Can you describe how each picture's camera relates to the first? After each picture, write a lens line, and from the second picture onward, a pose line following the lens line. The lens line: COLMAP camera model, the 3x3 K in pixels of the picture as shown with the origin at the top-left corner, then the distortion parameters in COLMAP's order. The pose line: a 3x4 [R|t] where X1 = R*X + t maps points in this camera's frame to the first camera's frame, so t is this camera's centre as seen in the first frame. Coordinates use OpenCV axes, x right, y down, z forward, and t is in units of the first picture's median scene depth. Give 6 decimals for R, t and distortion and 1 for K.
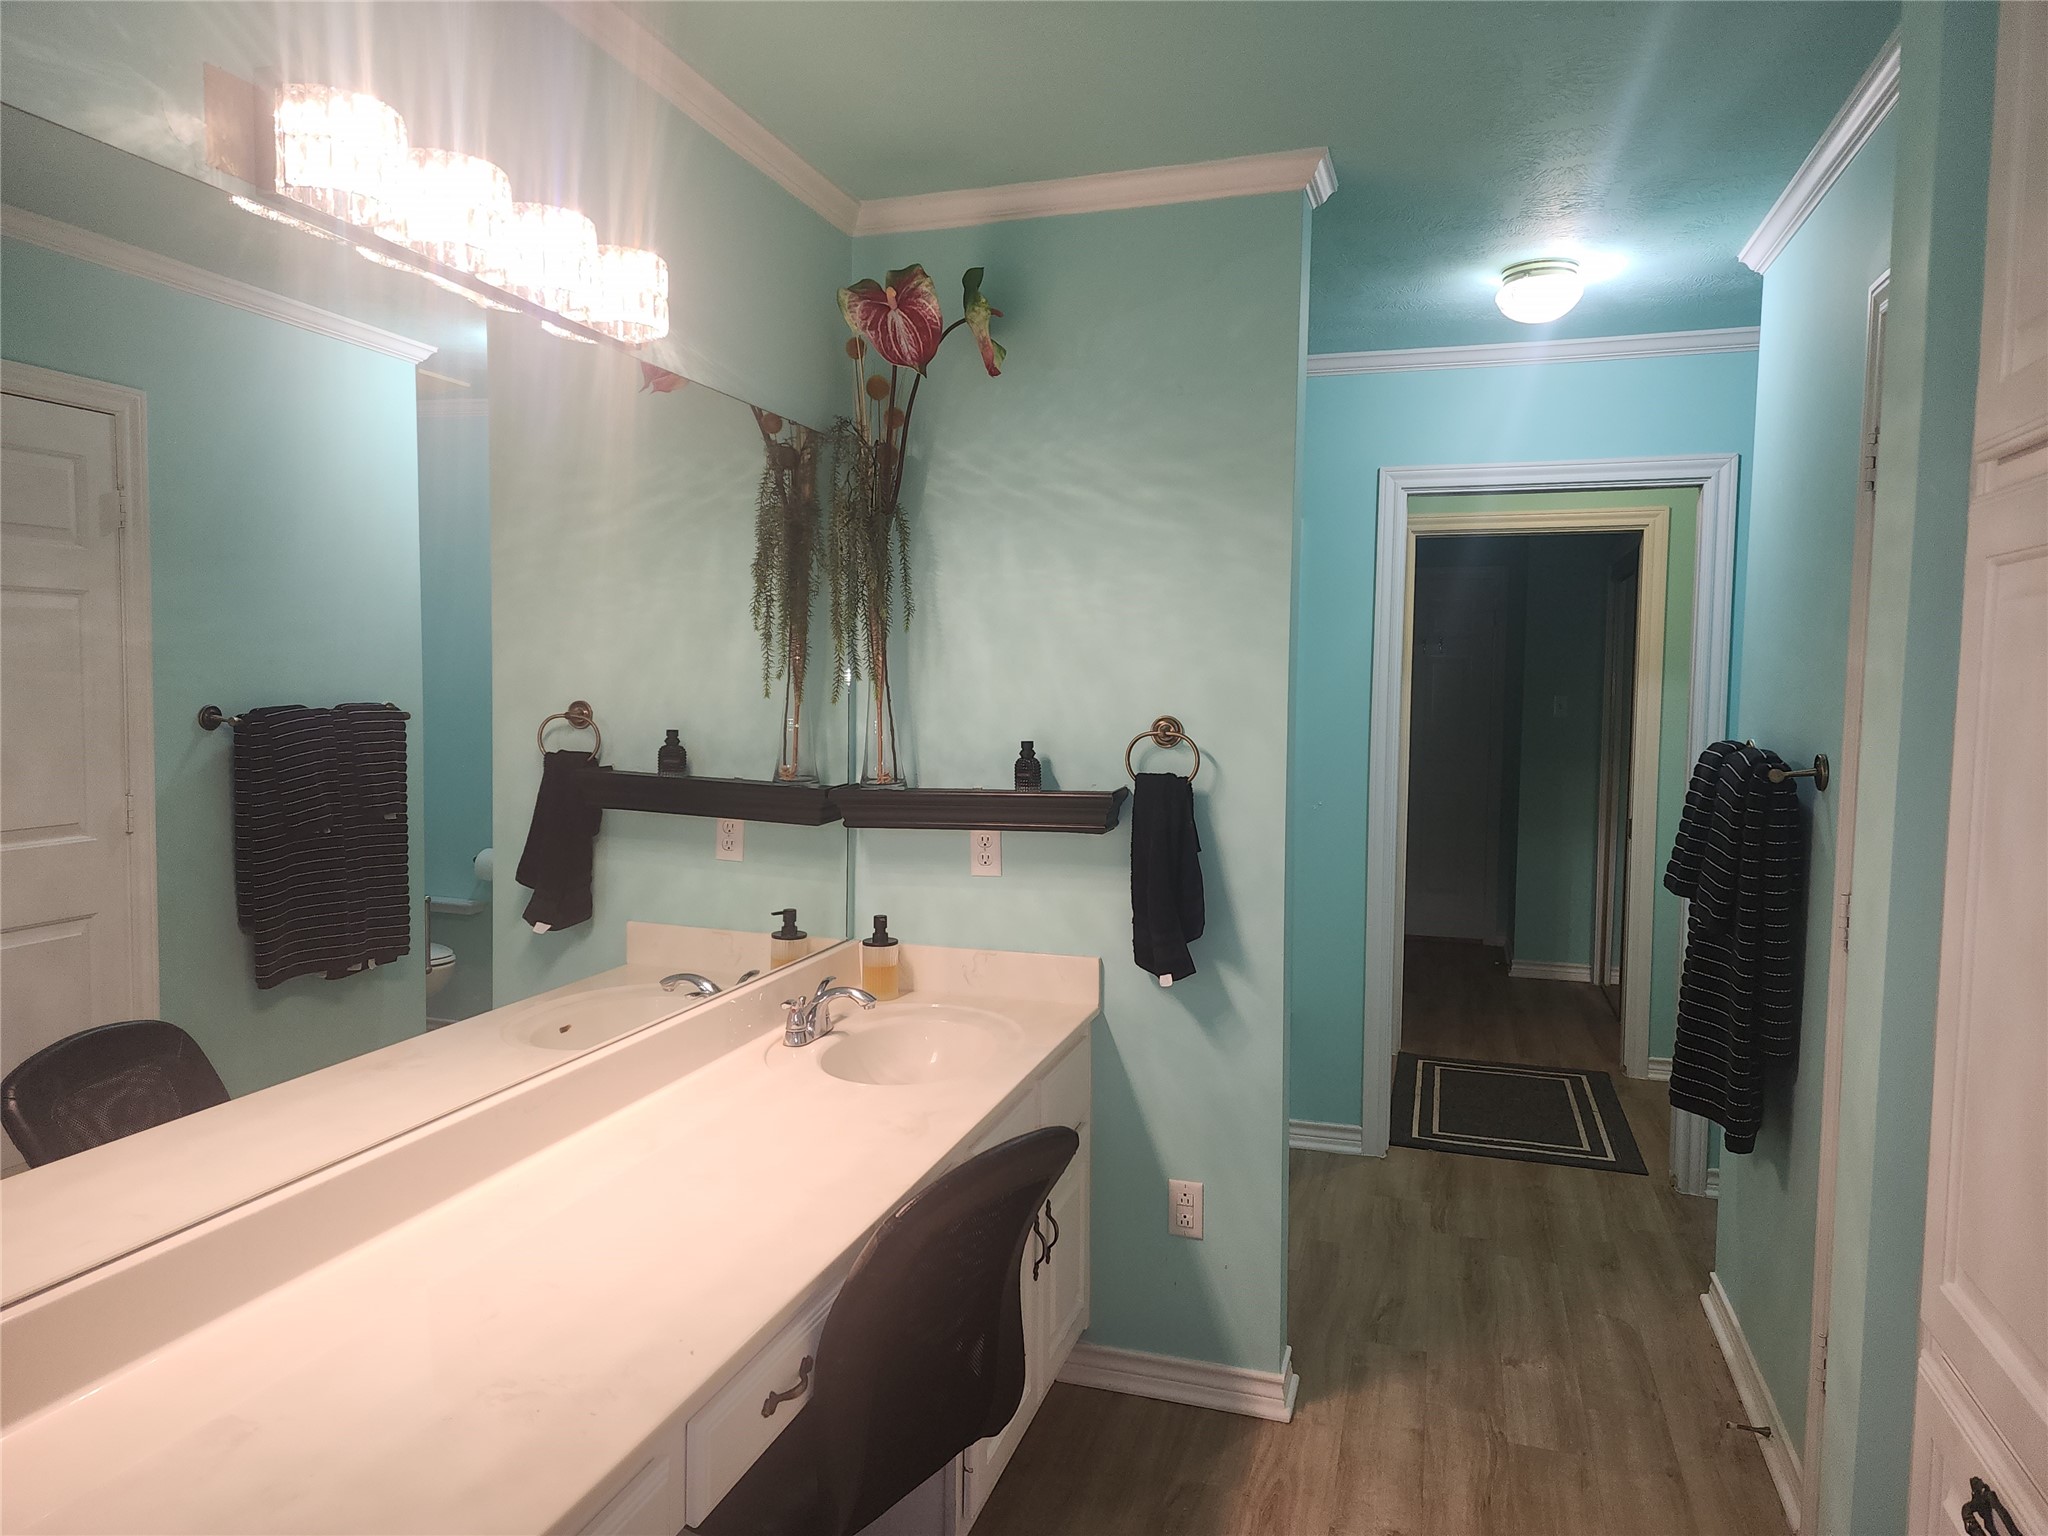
lens RADIAL K [[1370.9, 0, 992.9], [0, 1370.9, 759.9], [0, 0, 1]] dist [0.085794, -0.074290]
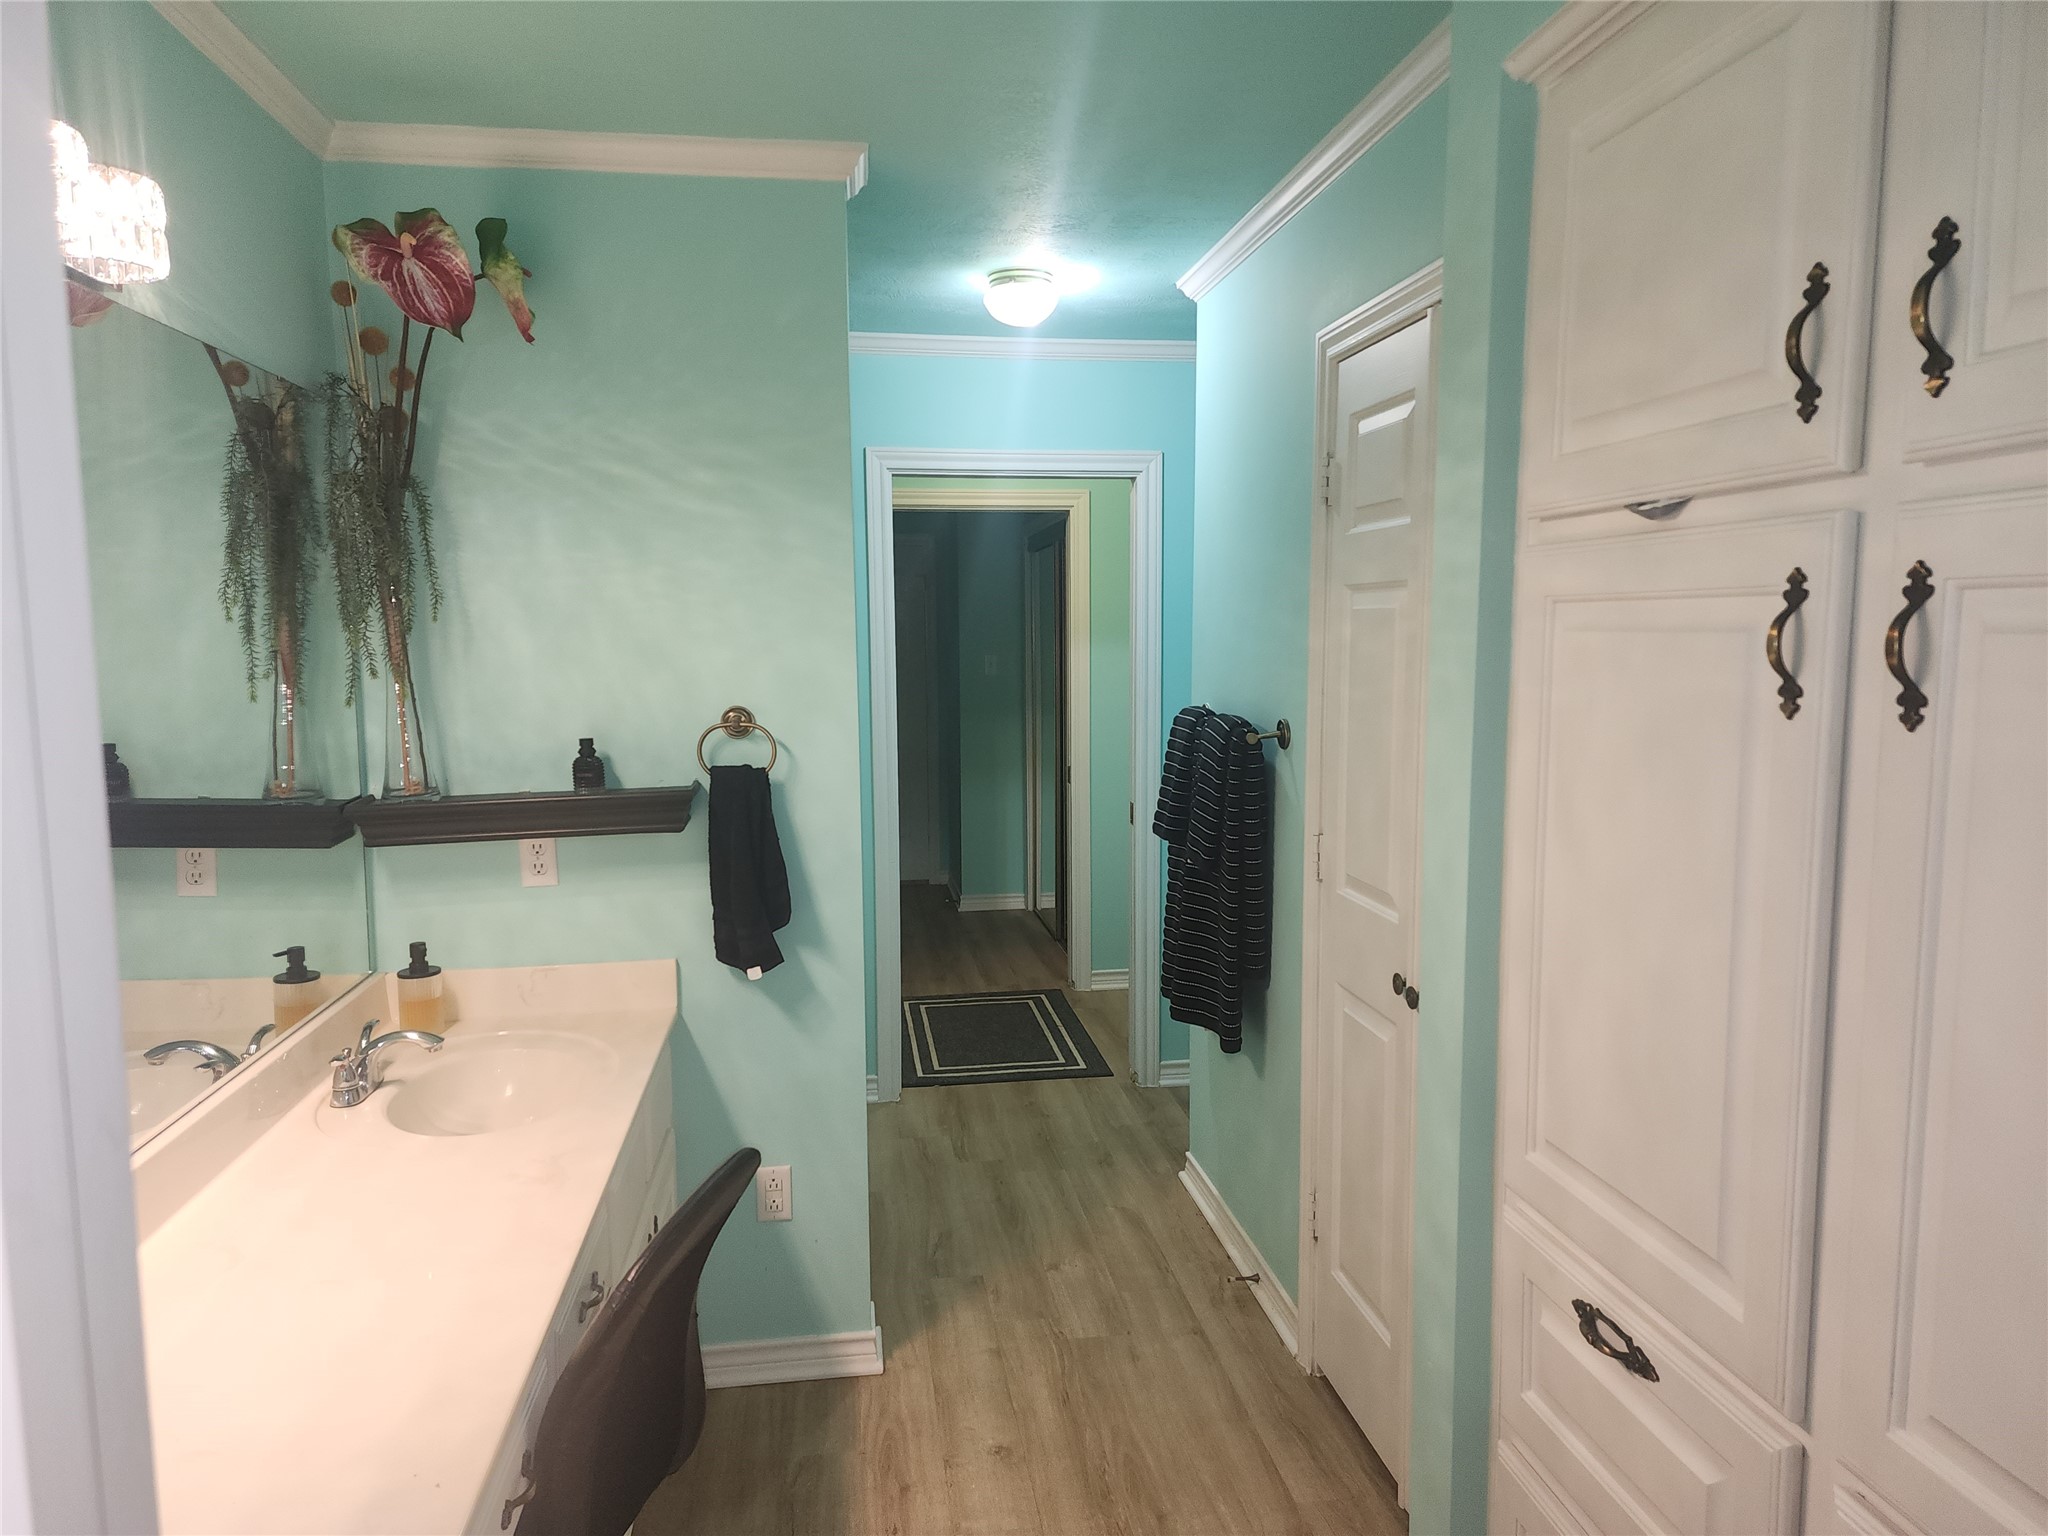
lens RADIAL K [[1370.9, 0, 1021.0], [0, 1370.9, 764.0], [0, 0, 1]] dist [0.085794, -0.074290]
pose [[0.898152, -0.060714, 0.435474, -0.119301], [0.043121, 0.997809, 0.050179, -0.030852], [-0.437566, -0.026290, 0.898802, 0.023307]]
